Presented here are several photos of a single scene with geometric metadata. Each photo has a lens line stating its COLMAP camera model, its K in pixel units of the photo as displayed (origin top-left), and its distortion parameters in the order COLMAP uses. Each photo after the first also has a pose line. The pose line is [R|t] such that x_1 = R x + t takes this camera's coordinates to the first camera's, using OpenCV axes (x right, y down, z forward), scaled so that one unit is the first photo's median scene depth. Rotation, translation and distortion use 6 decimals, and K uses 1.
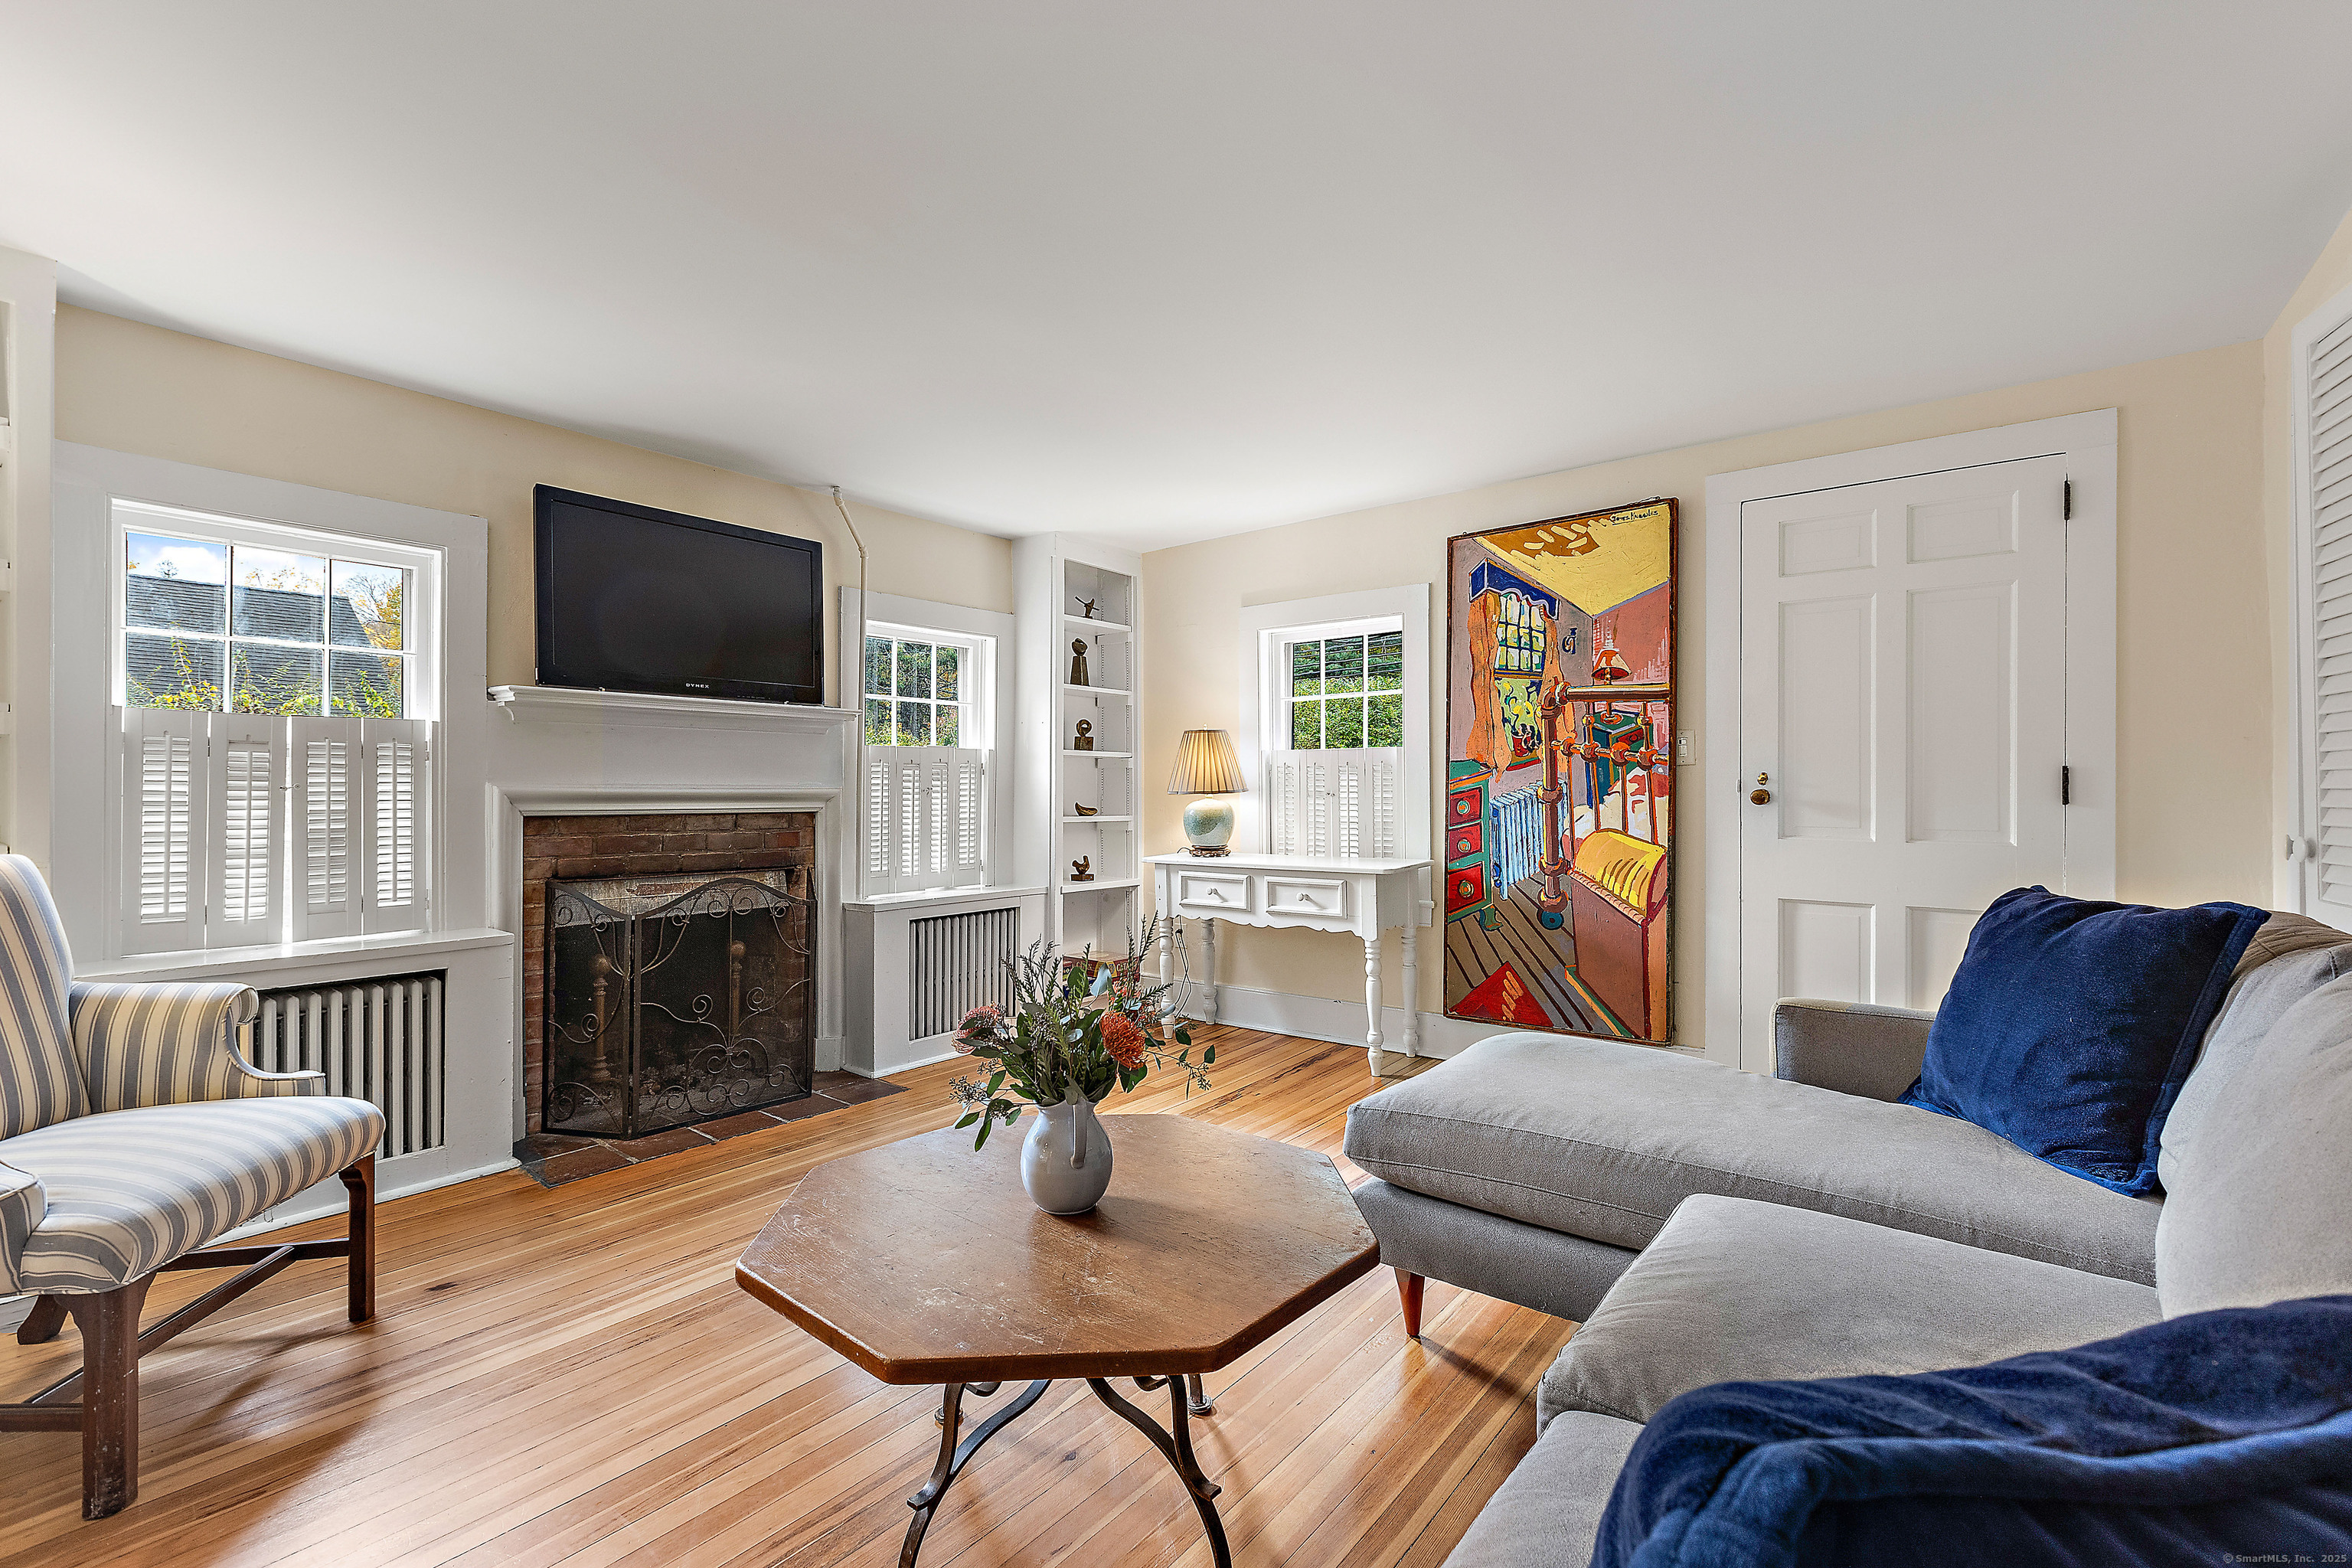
lens RADIAL K [[1063.9, 0, 1175.2], [0, 1063.9, 784.3], [0, 0, 1]] dist [0.000615, 0.000078]
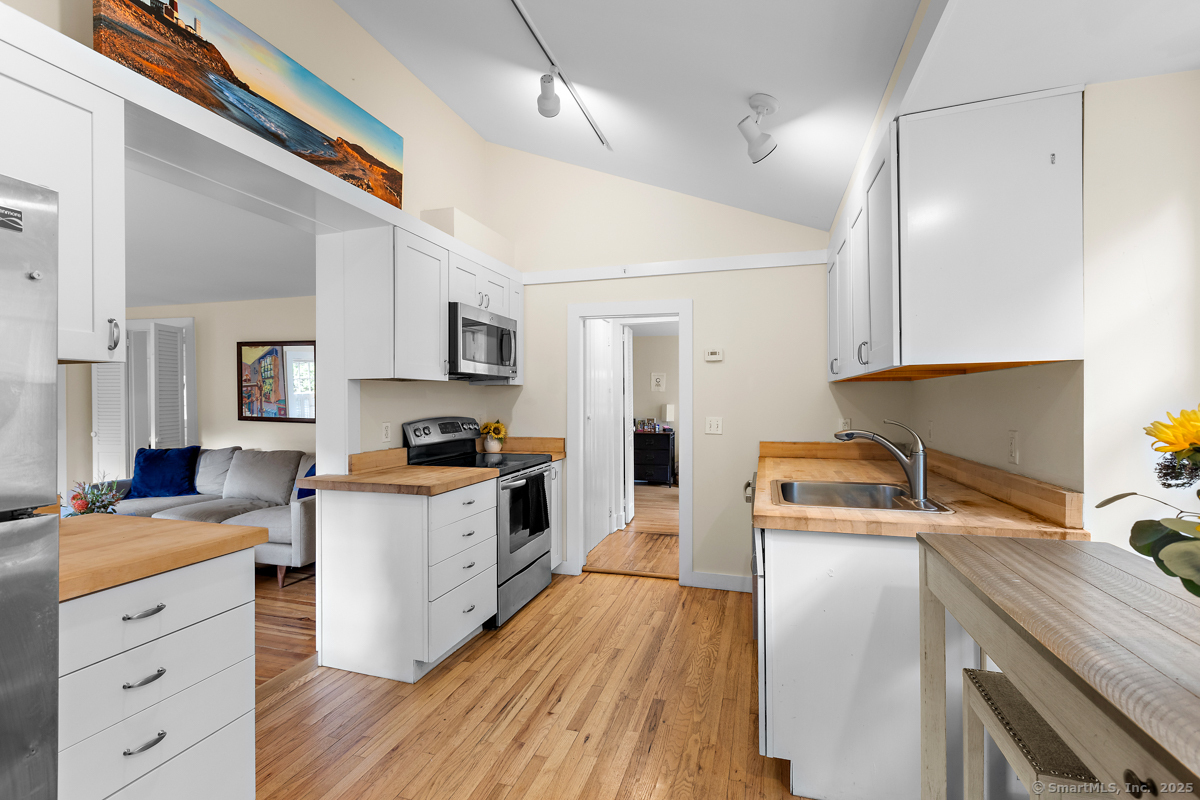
lens RADIAL K [[542.8, 0, 596.6], [0, 542.8, 404.1], [0, 0, 1]] dist [0.000615, 0.000078]
pose [[-0.359474, -0.005460, 0.933139, -1.113419], [0.001961, 0.999976, 0.006607, -0.056417], [-0.933153, 0.004205, -0.359455, -0.001880]]
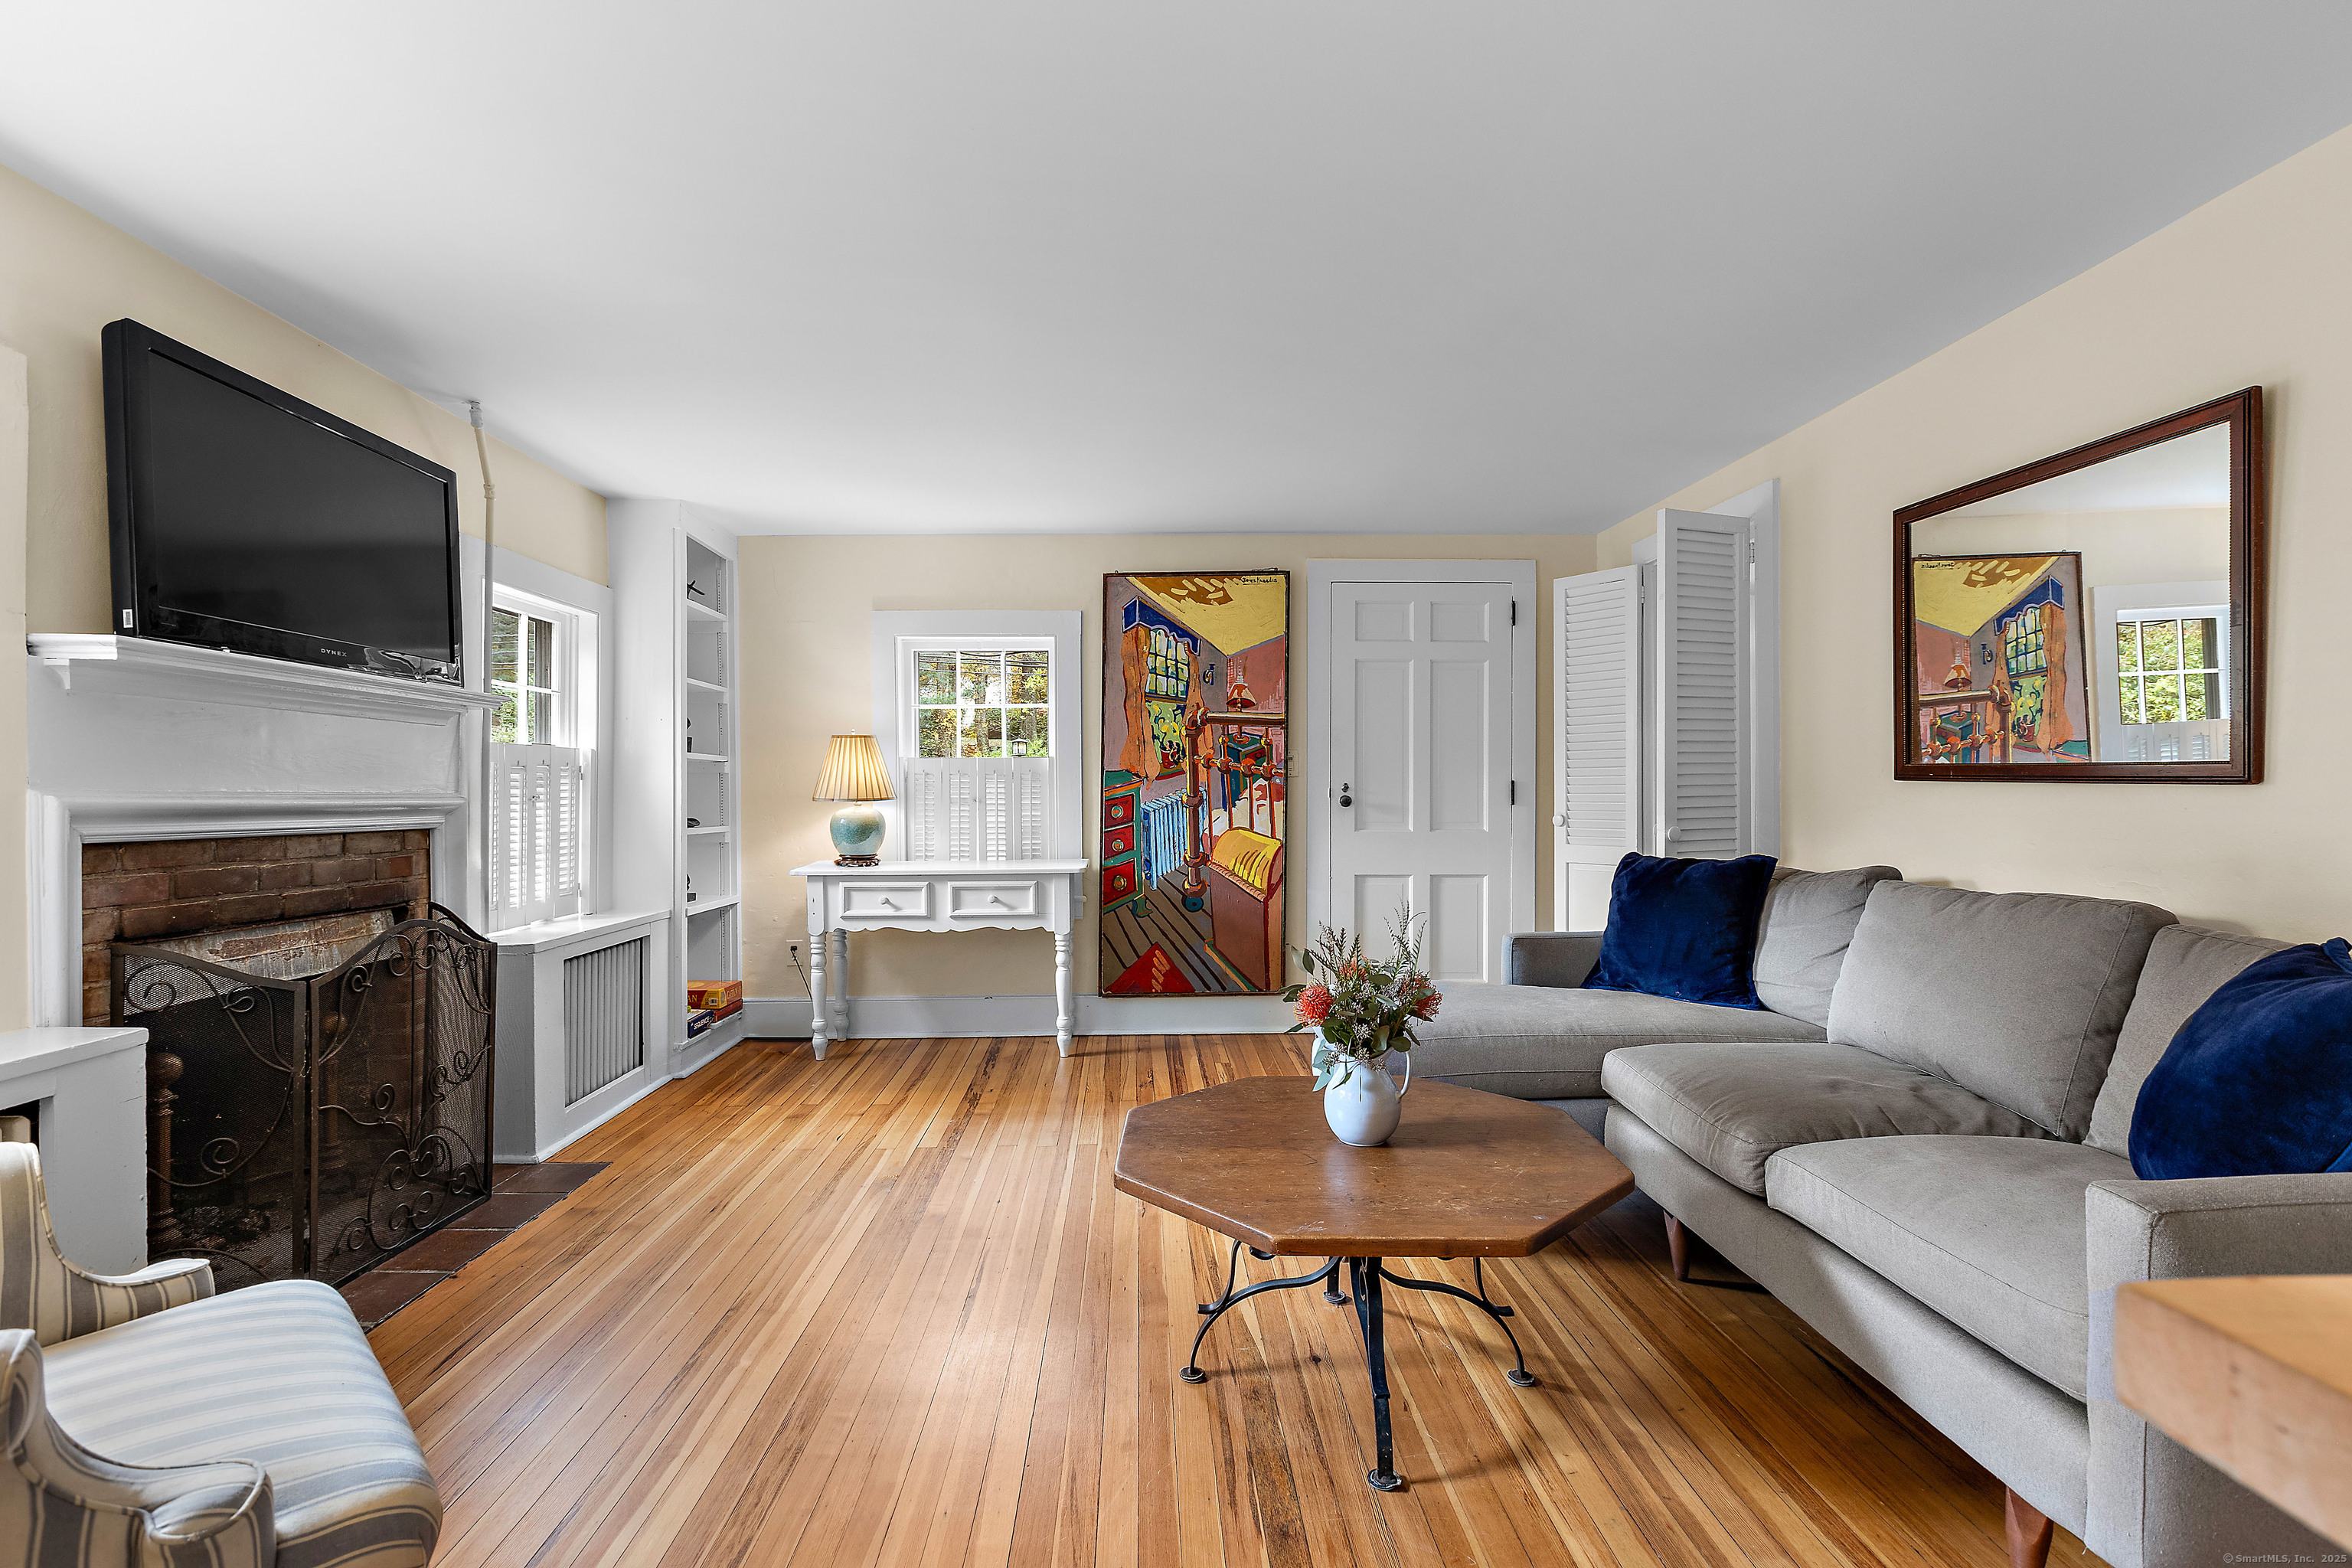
lens RADIAL K [[1063.9, 0, 1179.4], [0, 1063.9, 800.4], [0, 0, 1]] dist [0.000615, 0.000078]
pose [[0.760631, -0.005421, 0.649162, -0.446652], [-0.000868, 0.999956, 0.009368, -0.001391], [-0.649184, -0.007690, 0.760592, 0.091724]]
